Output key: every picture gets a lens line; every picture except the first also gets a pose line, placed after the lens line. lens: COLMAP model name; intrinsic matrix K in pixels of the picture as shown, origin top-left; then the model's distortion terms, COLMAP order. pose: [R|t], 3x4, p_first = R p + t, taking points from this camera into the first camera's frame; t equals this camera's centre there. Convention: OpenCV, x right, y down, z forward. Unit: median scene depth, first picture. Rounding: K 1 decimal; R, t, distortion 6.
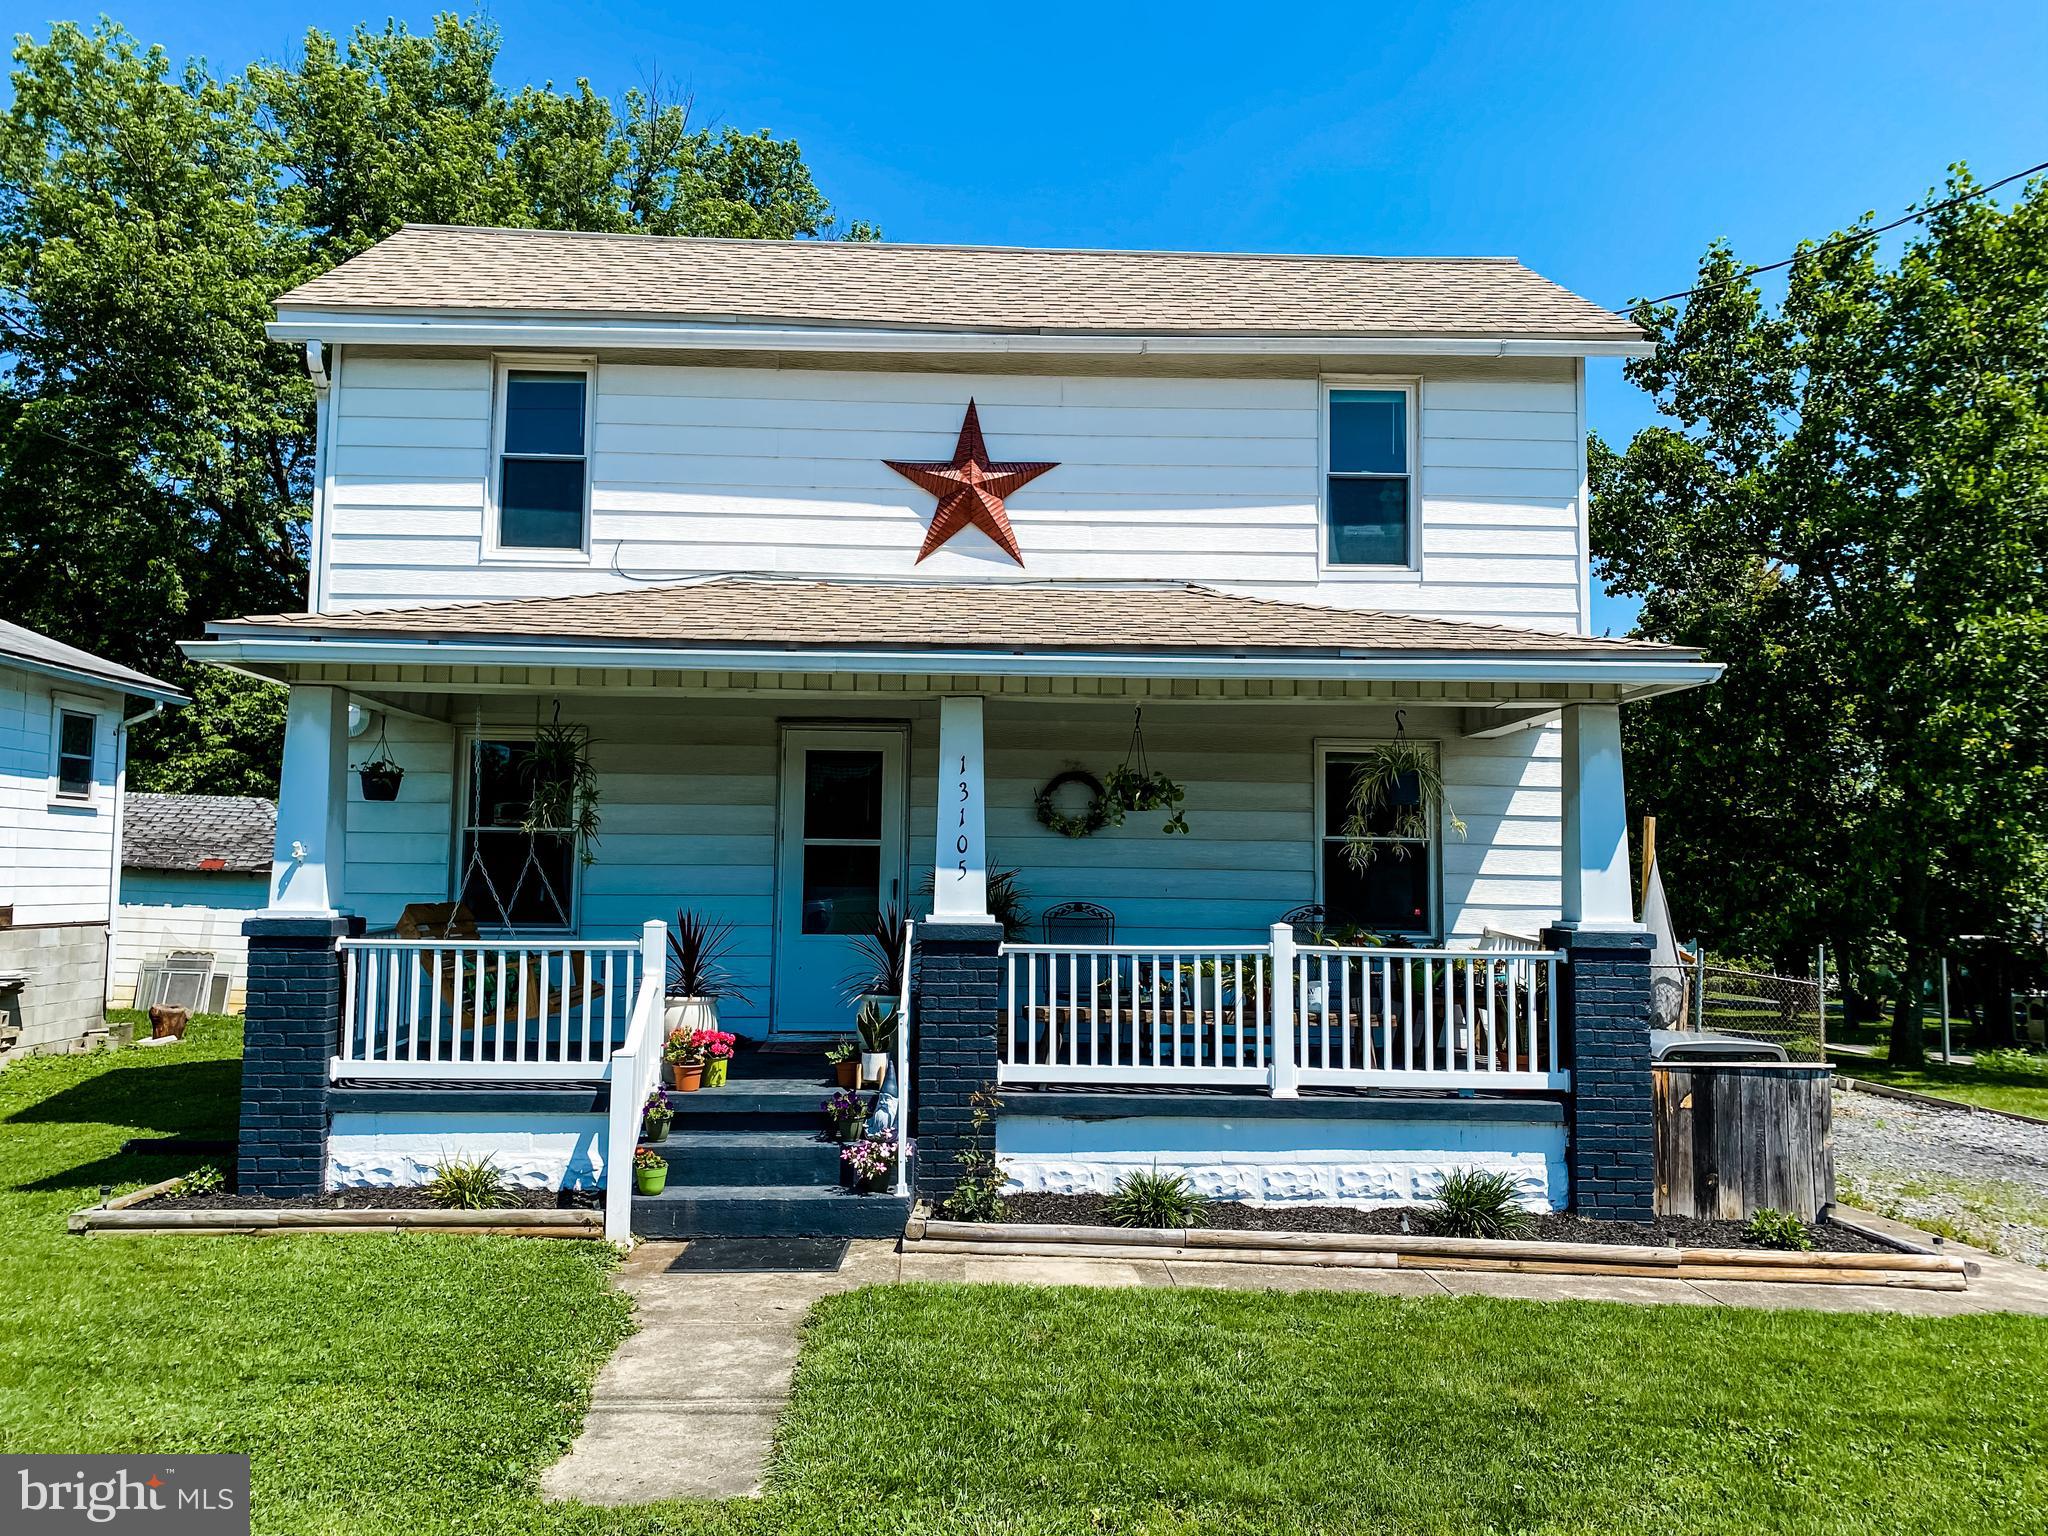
lens RADIAL K [[1529.2, 0, 1024.0], [0, 1529.2, 768.0], [0, 0, 1]] dist [0.082779, -0.165643]
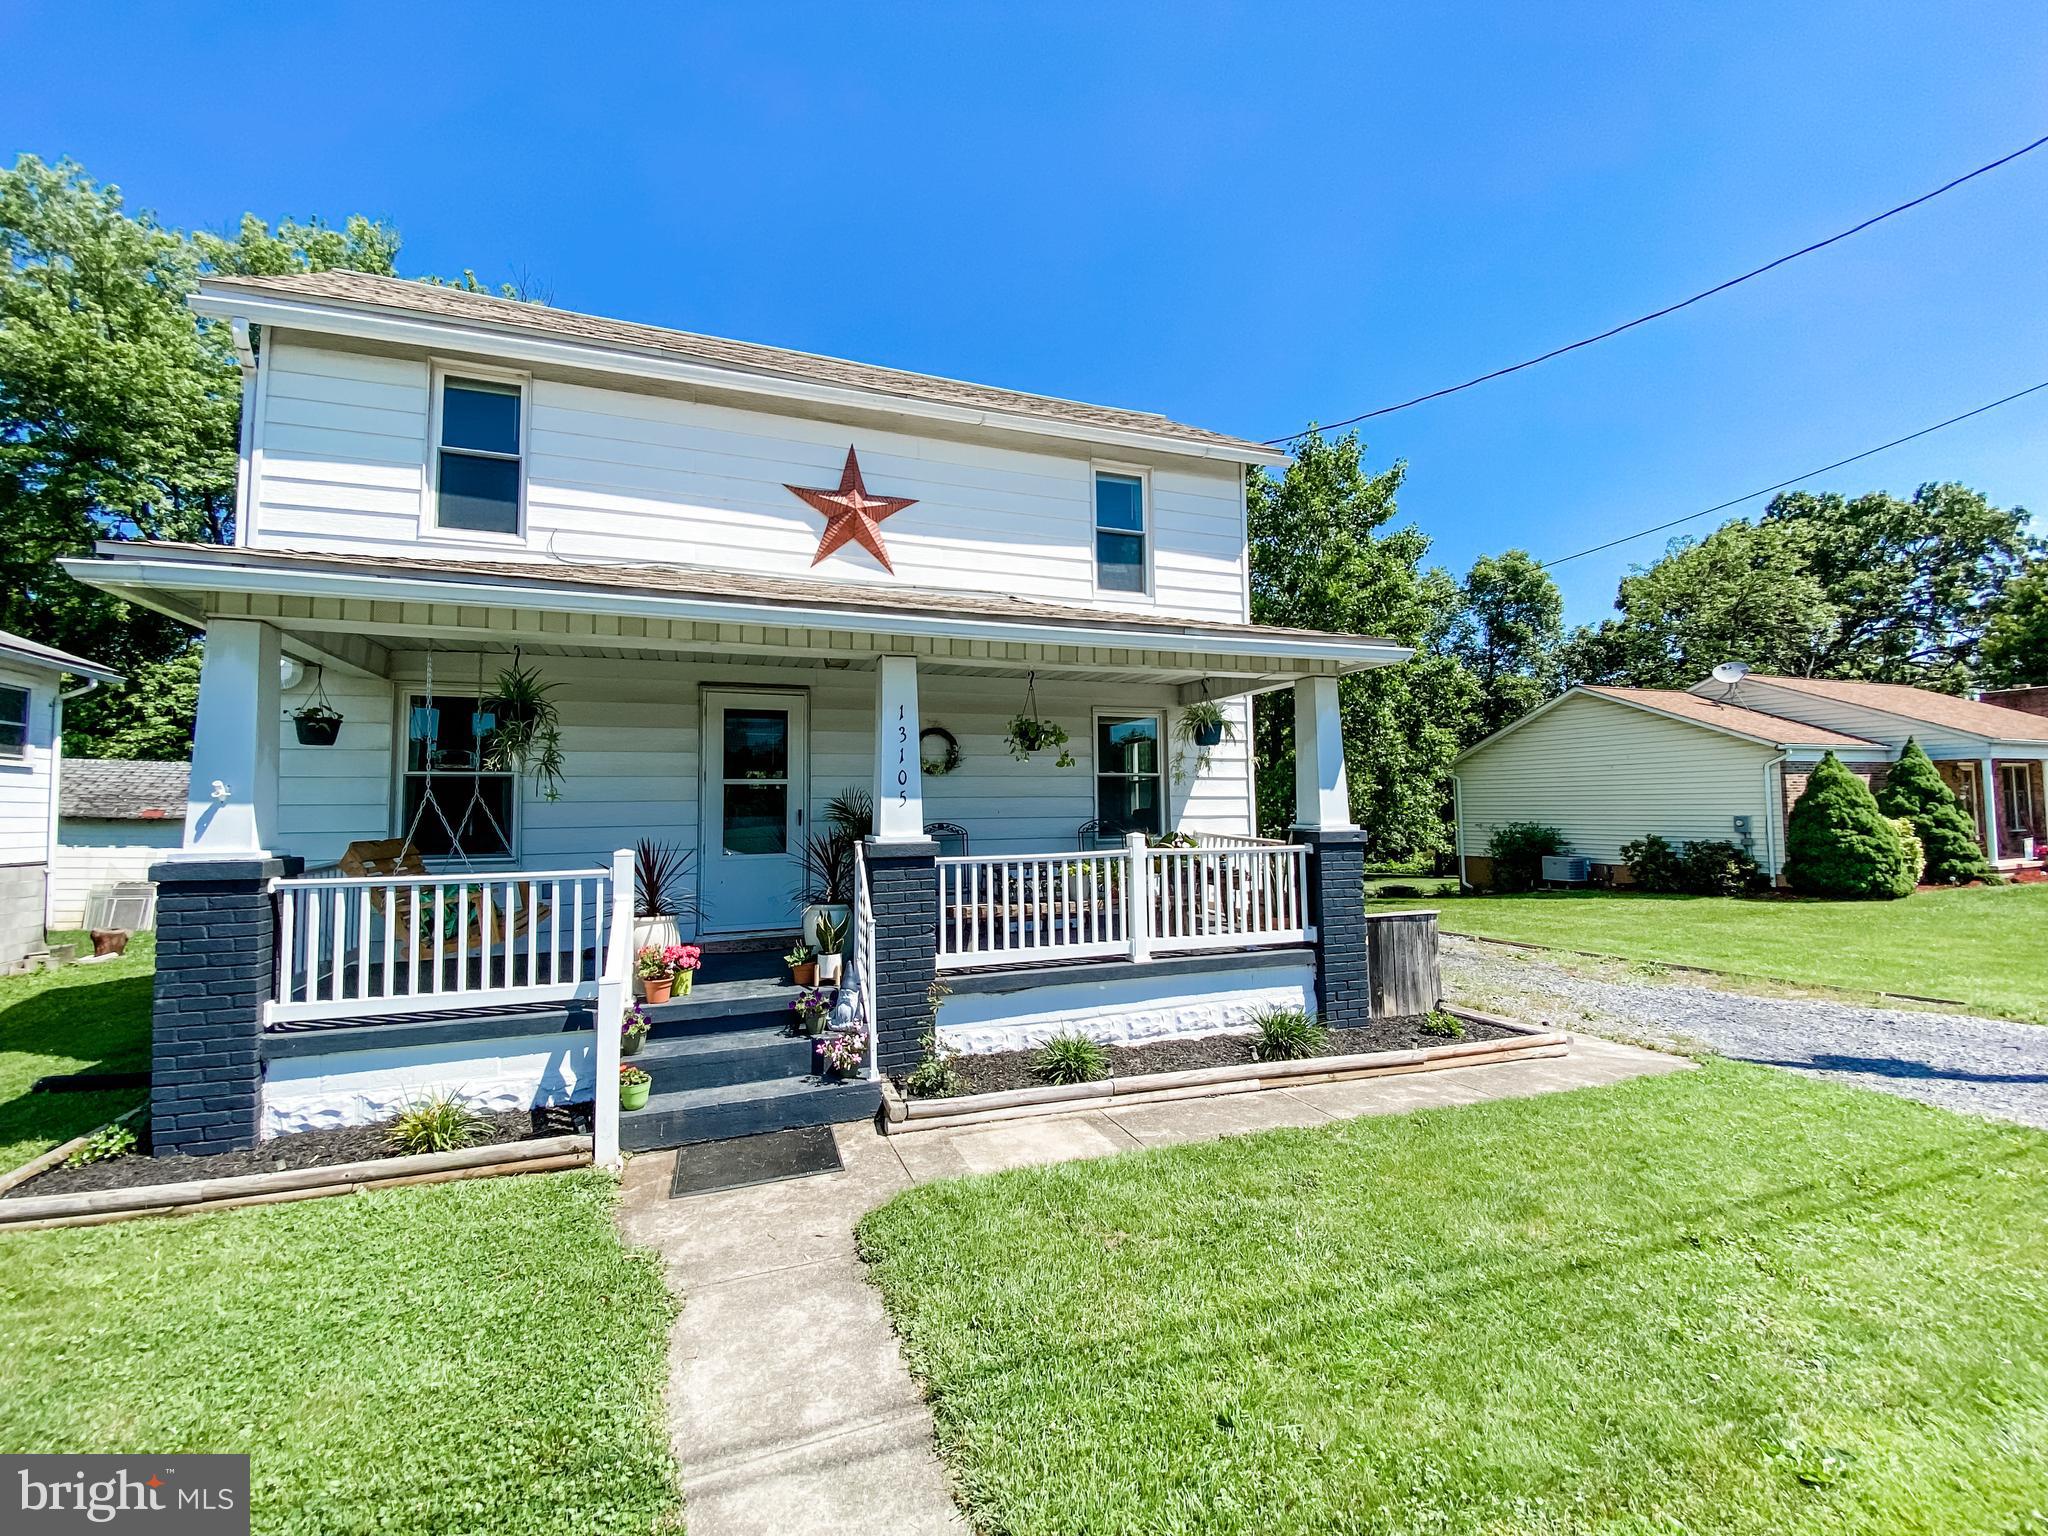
lens RADIAL K [[826.0, 0, 1023.0], [0, 826.0, 759.5], [0, 0, 1]] dist [0.026243, -0.024385]
pose [[0.949406, -0.005346, 0.314005, -0.153465], [0.001476, 0.999920, 0.012563, 0.027683], [-0.314047, -0.011464, 0.949338, 0.345536]]
